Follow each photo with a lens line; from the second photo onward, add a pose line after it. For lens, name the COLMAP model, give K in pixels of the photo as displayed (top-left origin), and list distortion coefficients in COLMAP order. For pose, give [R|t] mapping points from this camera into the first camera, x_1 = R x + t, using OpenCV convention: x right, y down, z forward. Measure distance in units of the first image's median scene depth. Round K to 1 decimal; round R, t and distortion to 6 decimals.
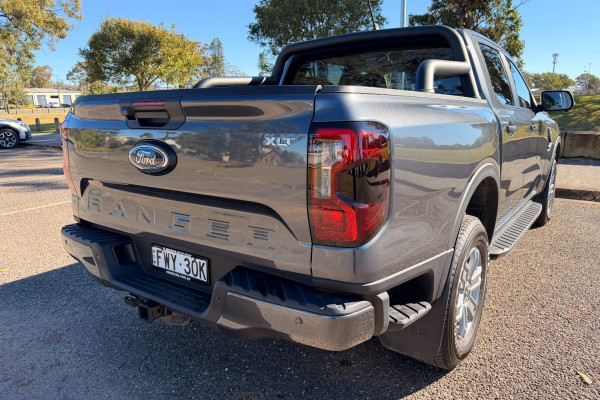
lens RADIAL K [[455.5, 0, 300.0], [0, 455.5, 200.0], [0, 0, 1]] dist [0.006126, 0.002887]
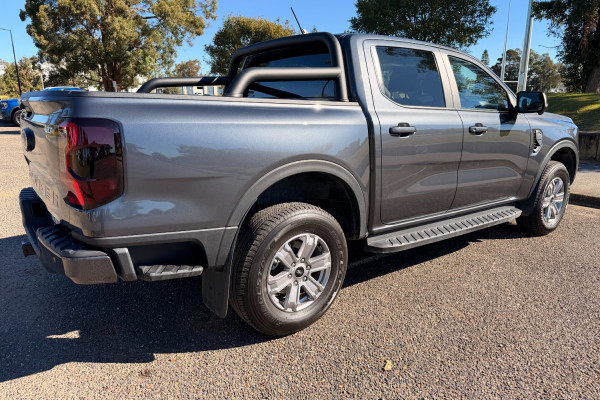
lens RADIAL K [[455.5, 0, 300.0], [0, 455.5, 200.0], [0, 0, 1]] dist [0.006126, 0.002887]
pose [[0.954318, 0.083154, -0.286989, 1.351420], [-0.078278, 0.996526, 0.028443, -0.017207], [0.288357, -0.004679, 0.957512, -0.155196]]
